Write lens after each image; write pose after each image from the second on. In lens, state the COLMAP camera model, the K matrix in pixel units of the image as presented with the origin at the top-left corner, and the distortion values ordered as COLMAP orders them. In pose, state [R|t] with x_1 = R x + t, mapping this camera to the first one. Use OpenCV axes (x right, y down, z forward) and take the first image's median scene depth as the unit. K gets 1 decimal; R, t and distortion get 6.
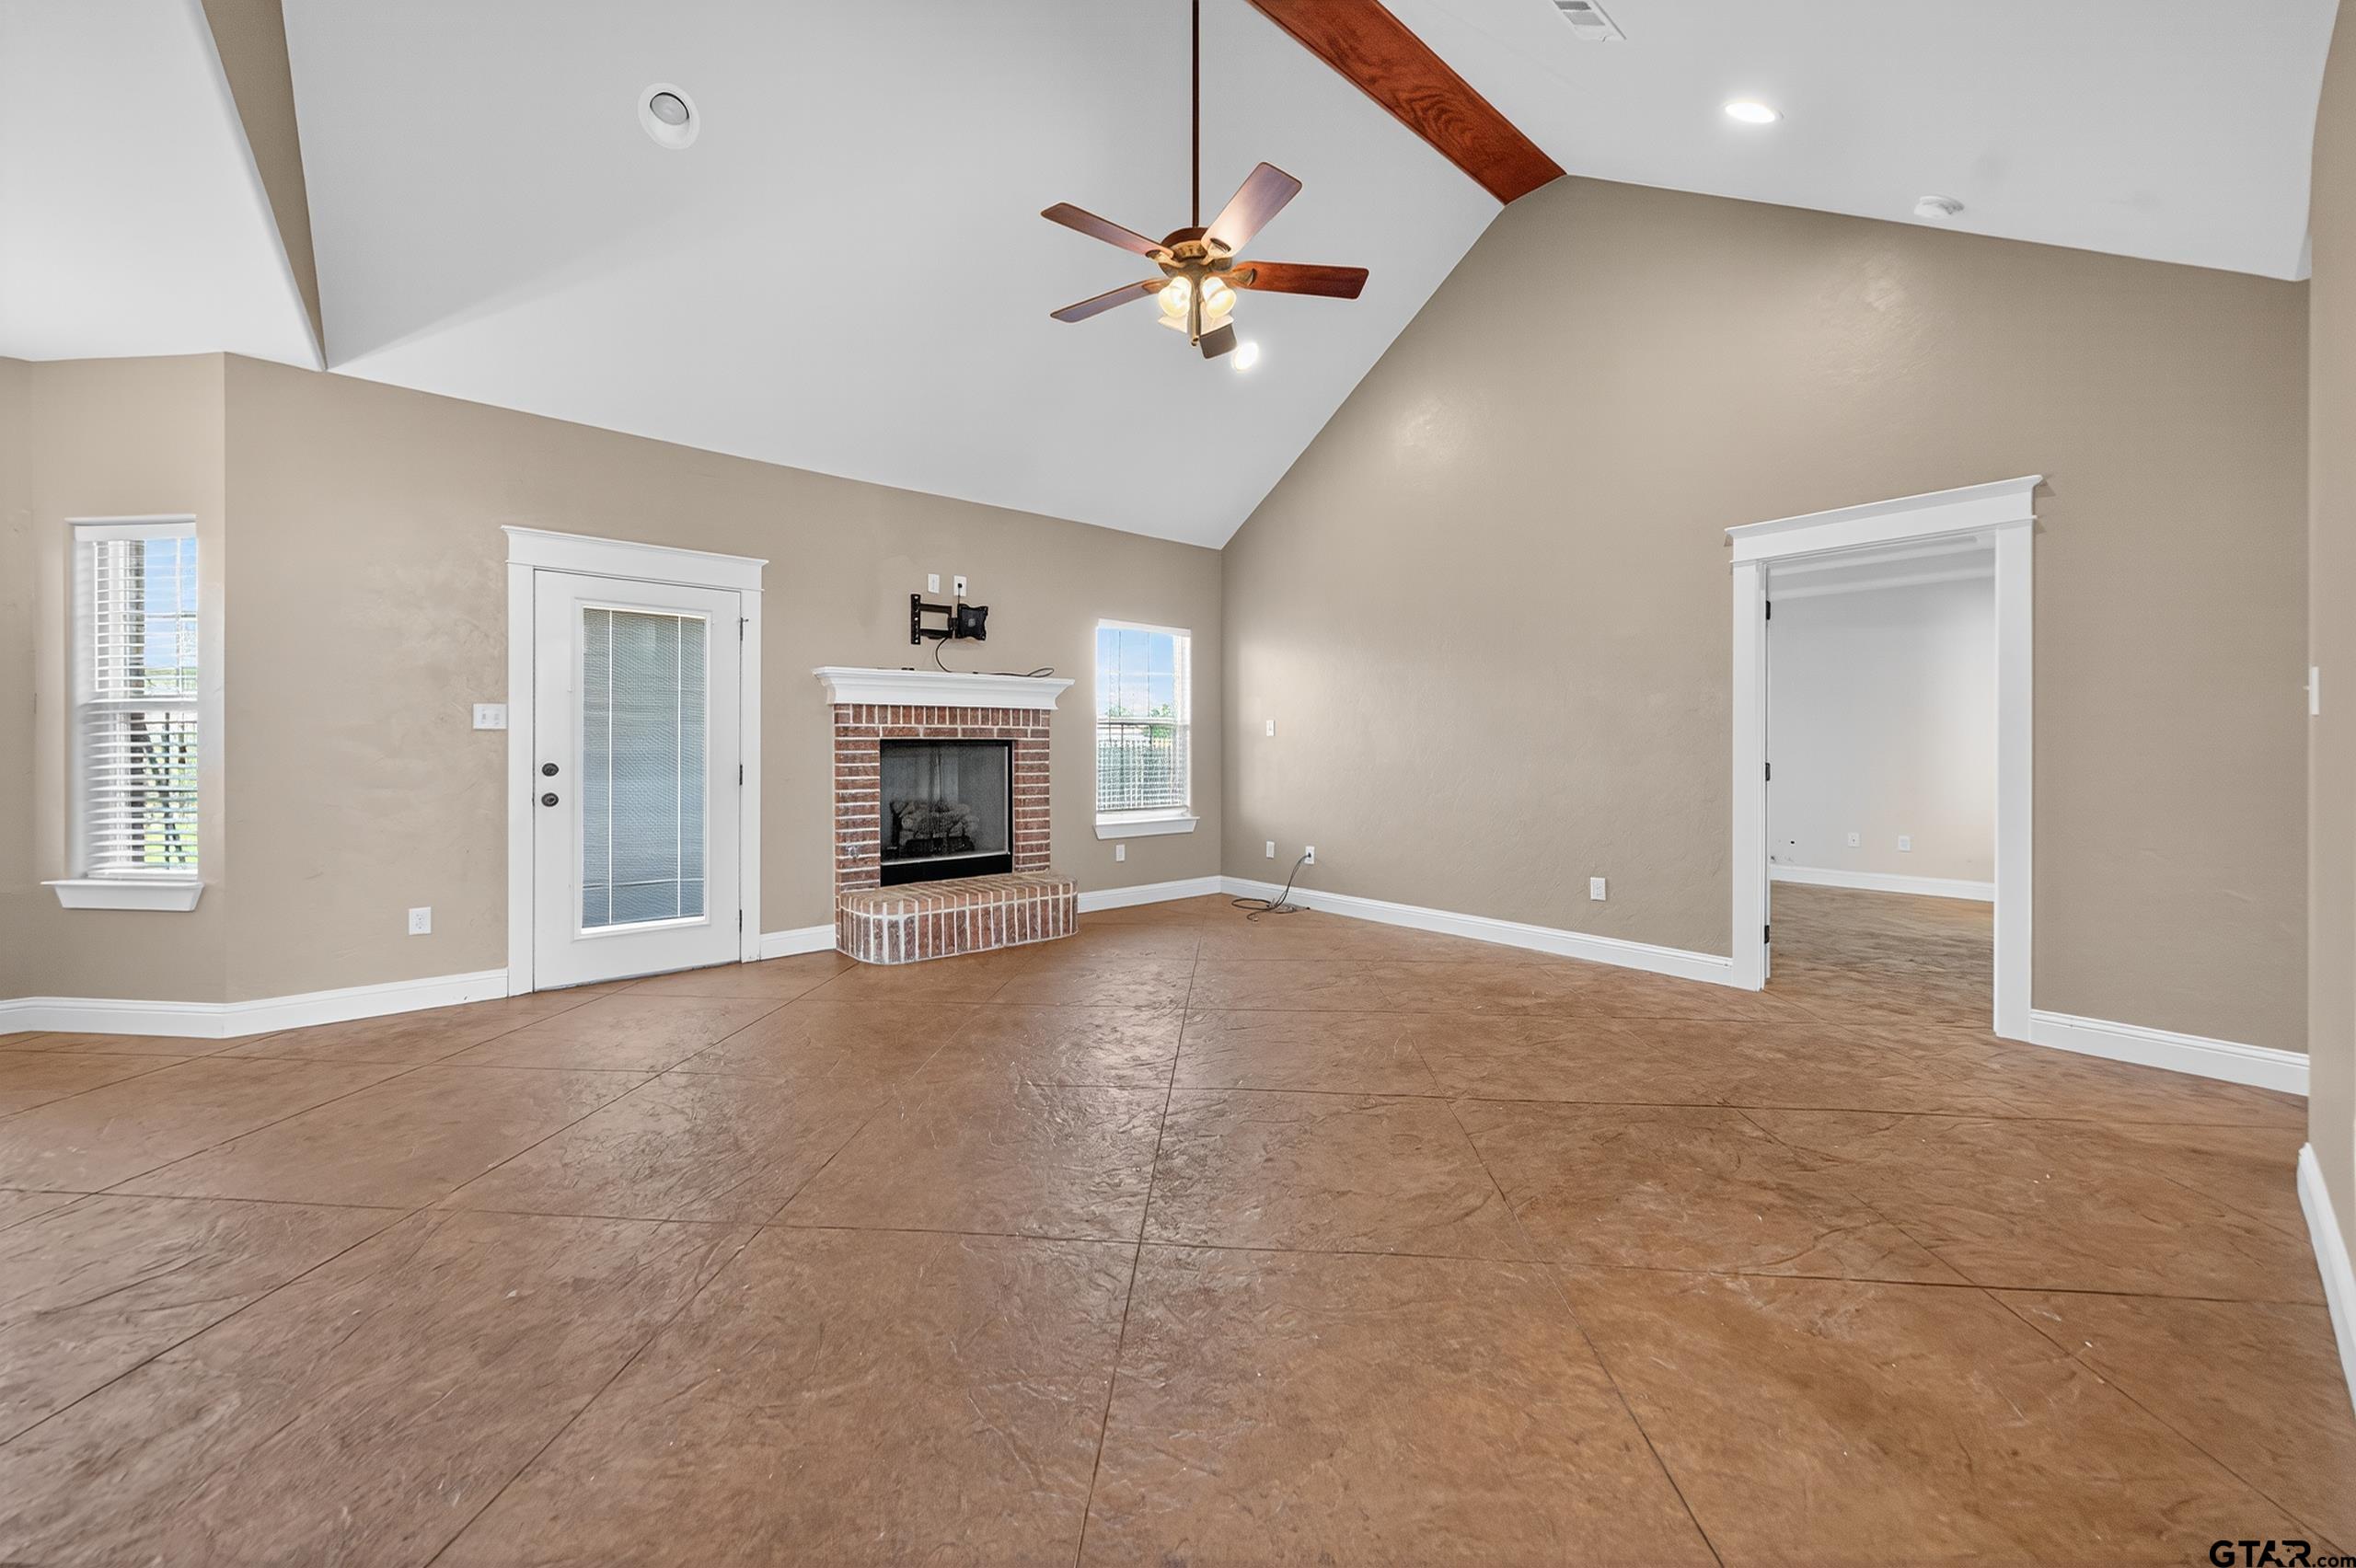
lens RADIAL K [[875.0, 0, 1172.0], [0, 875.0, 748.7], [0, 0, 1]] dist [-0.009380, 0.000059]
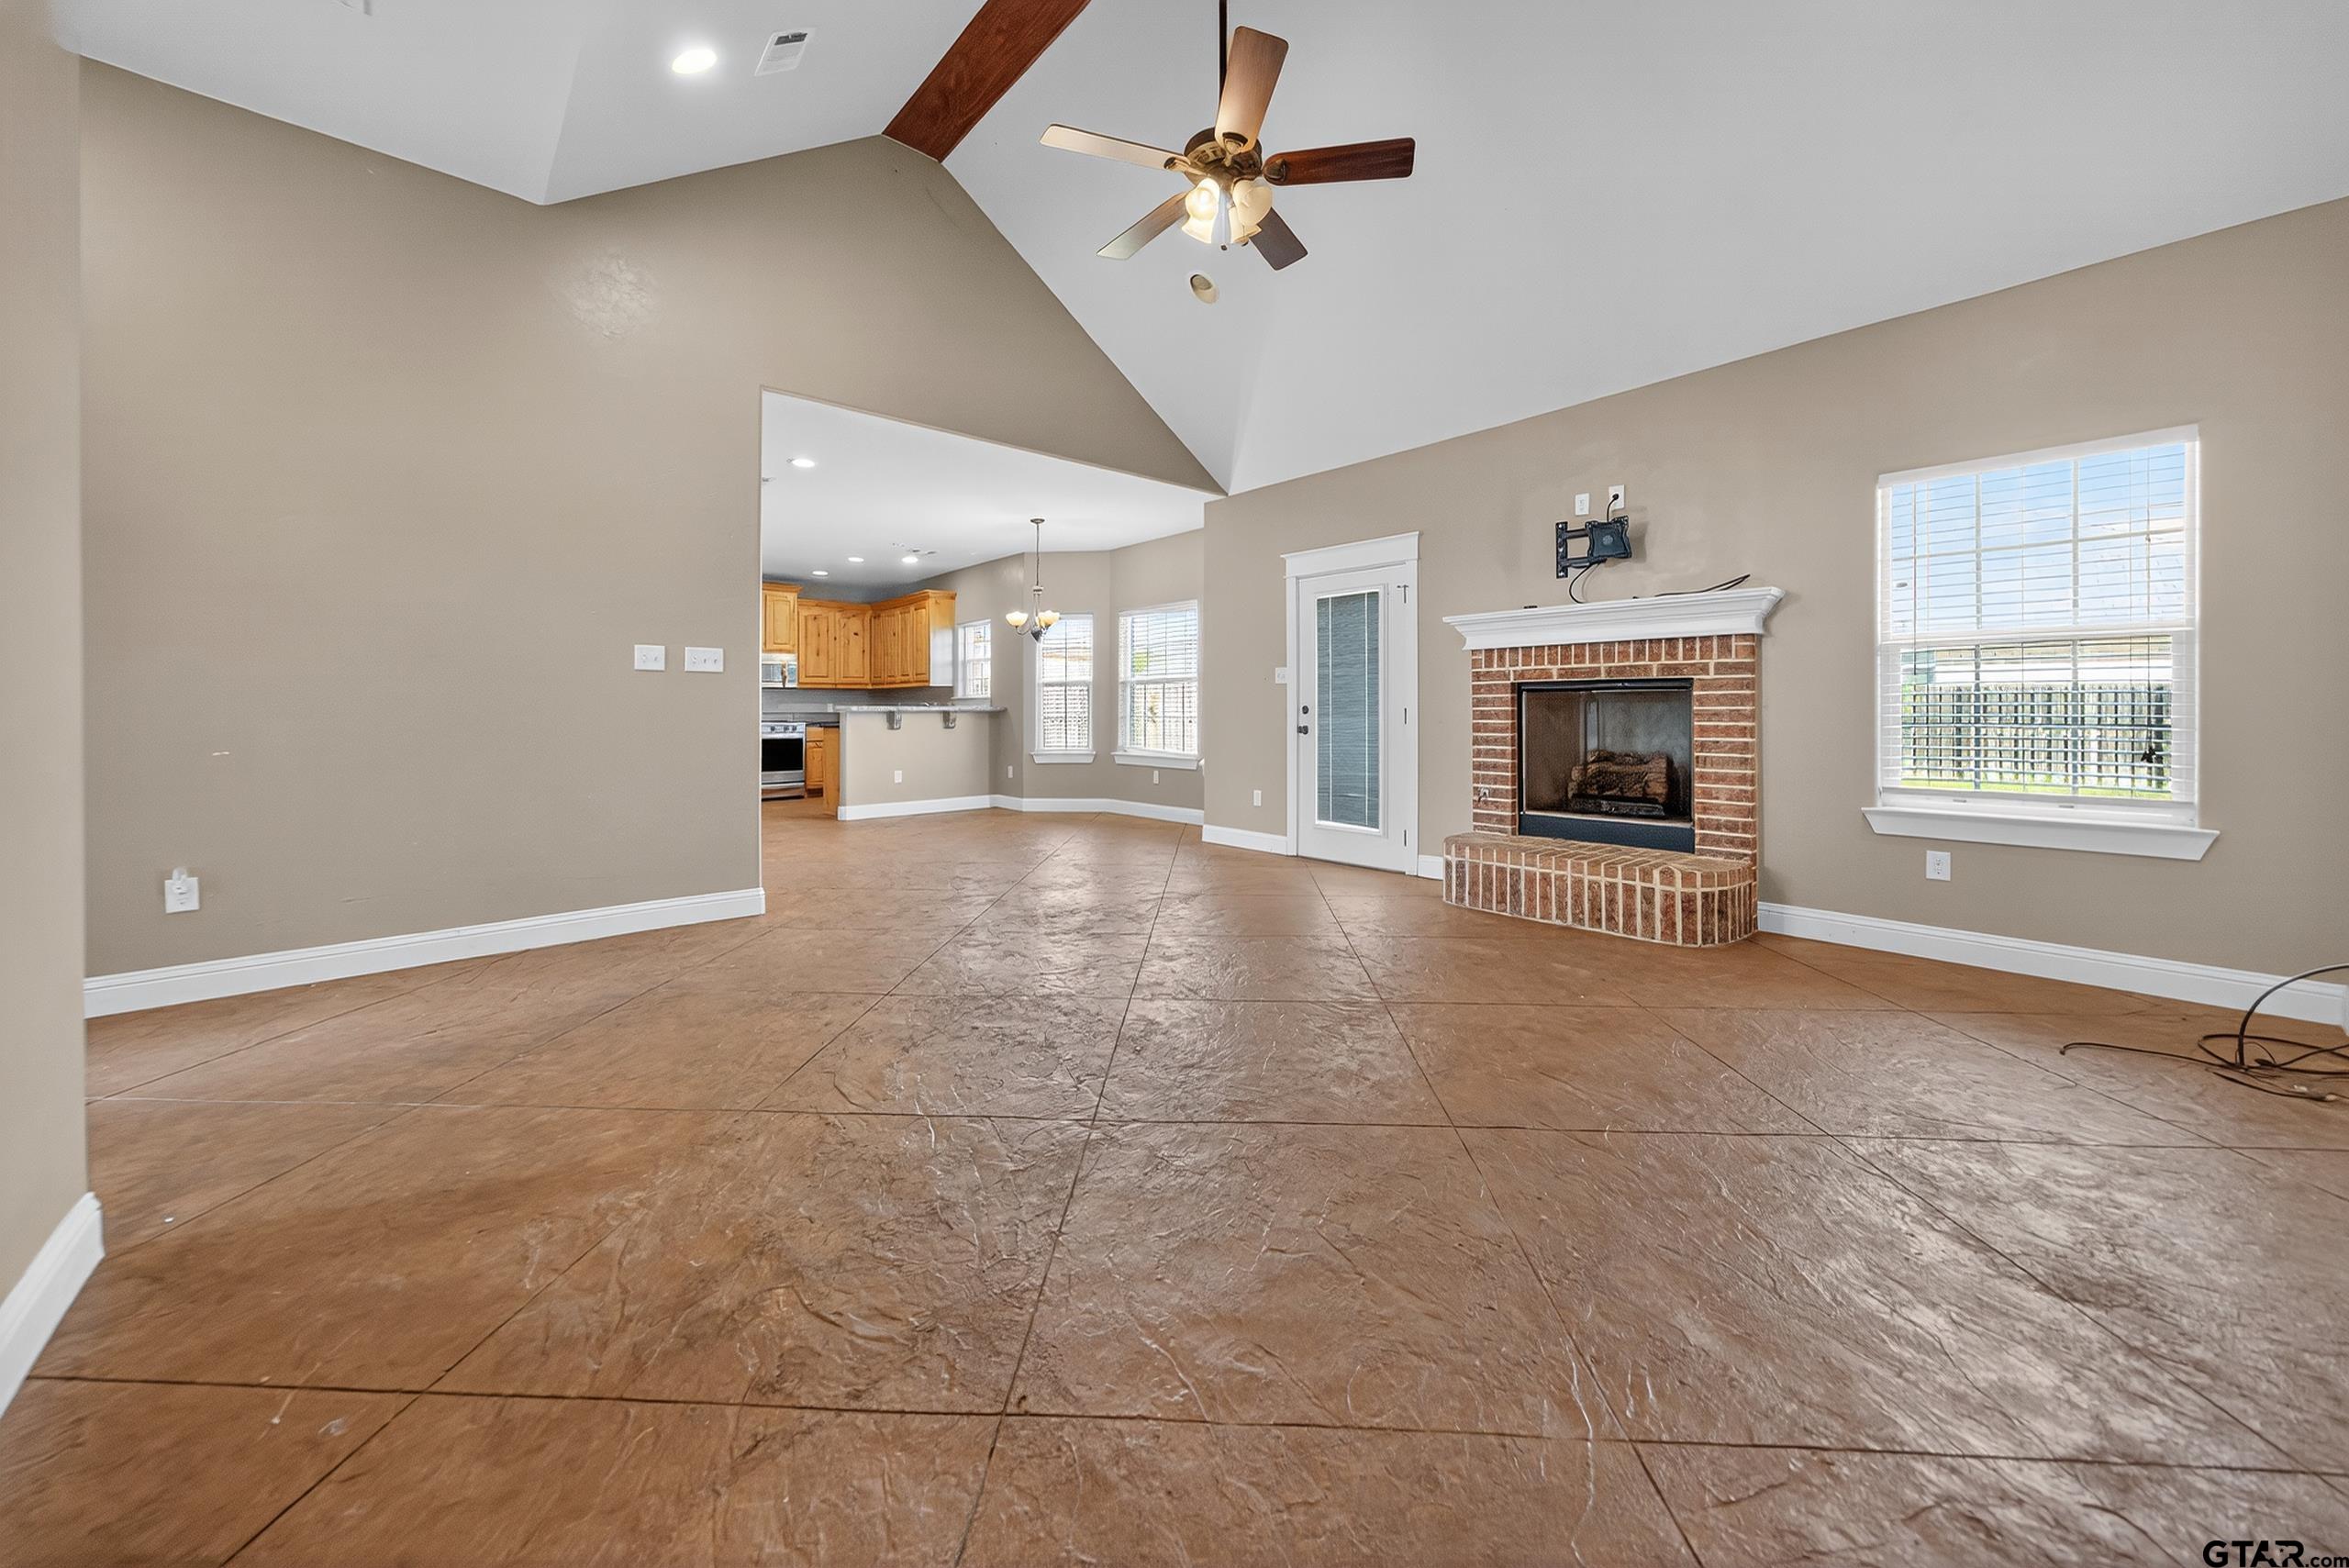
lens RADIAL K [[868.9, 0, 1182.6], [0, 868.9, 711.2], [0, 0, 1]] dist [-0.000204, 0.000051]
pose [[0.031435, 0.002036, -0.999504, 0.628218], [0.001535, 0.999997, 0.002085, 0.018336], [0.999505, -0.001599, 0.031432, 0.603415]]
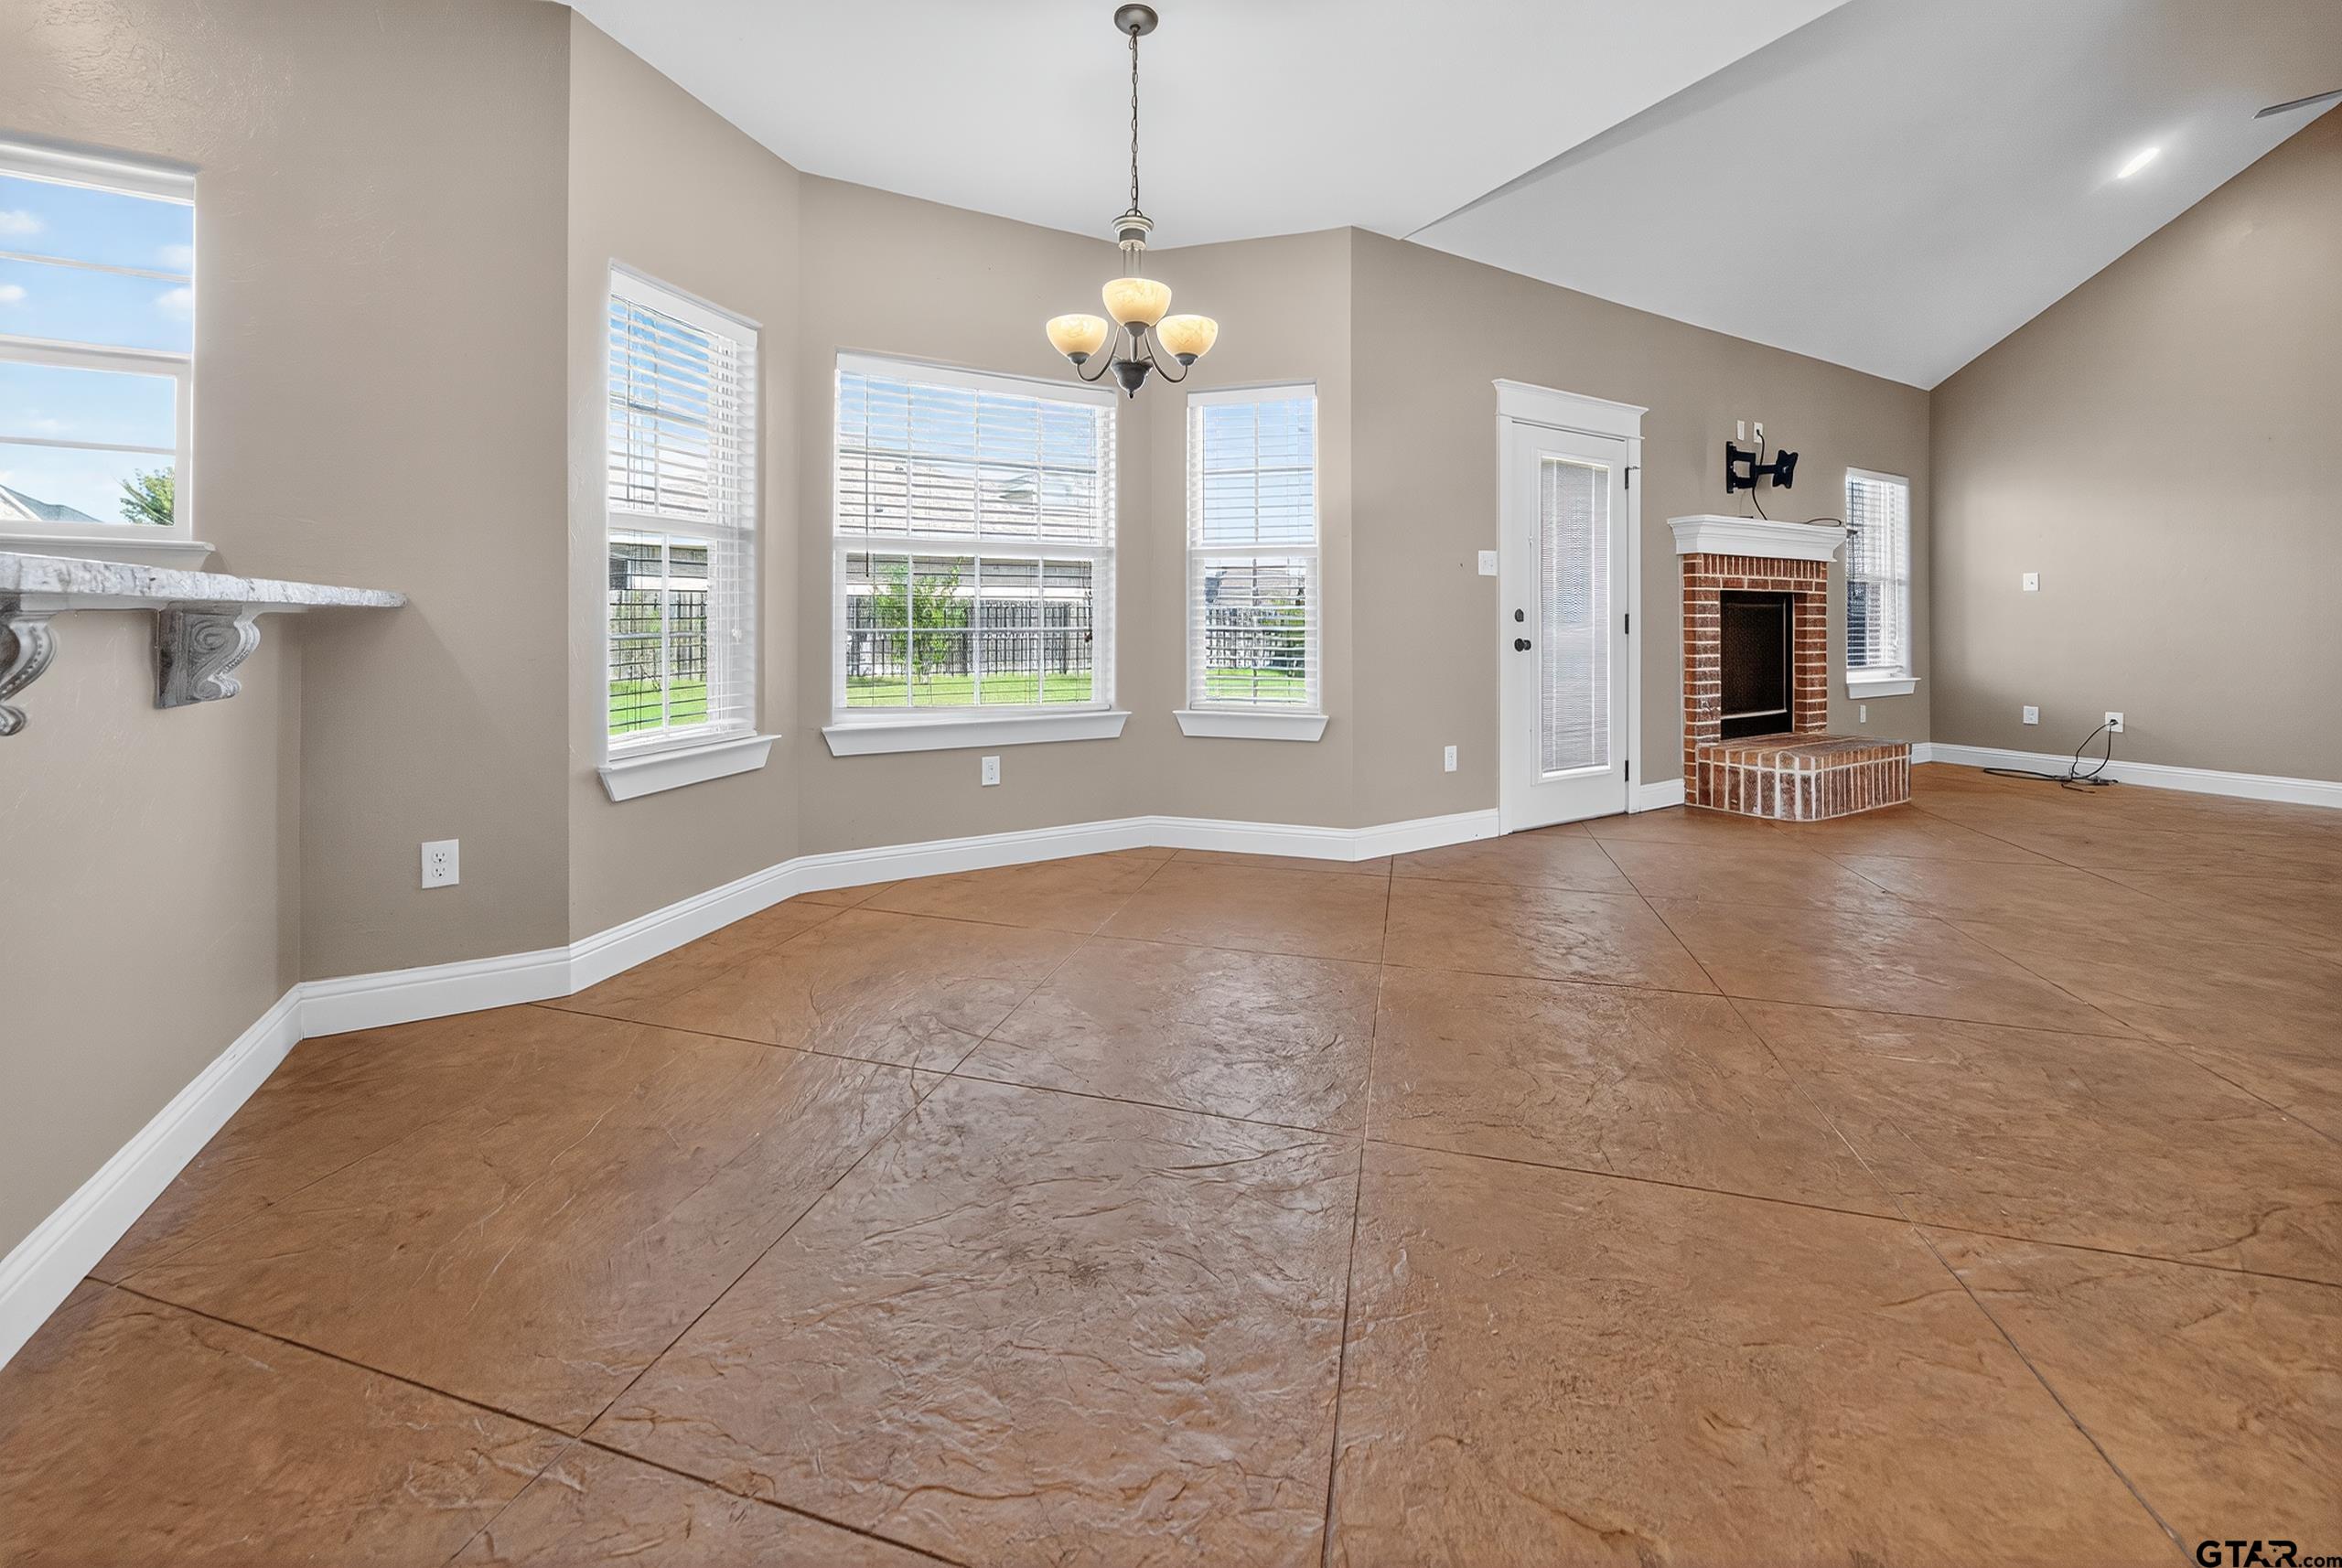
lens RADIAL K [[874.7, 0, 1176.9], [0, 874.7, 627.7], [0, 0, 1]] dist [0.001950, -0.000074]
pose [[0.982994, 0.000585, -0.183637, -0.751291], [-0.000173, 0.999997, 0.002260, 0.029082], [0.183637, -0.002190, 0.982992, -0.069034]]
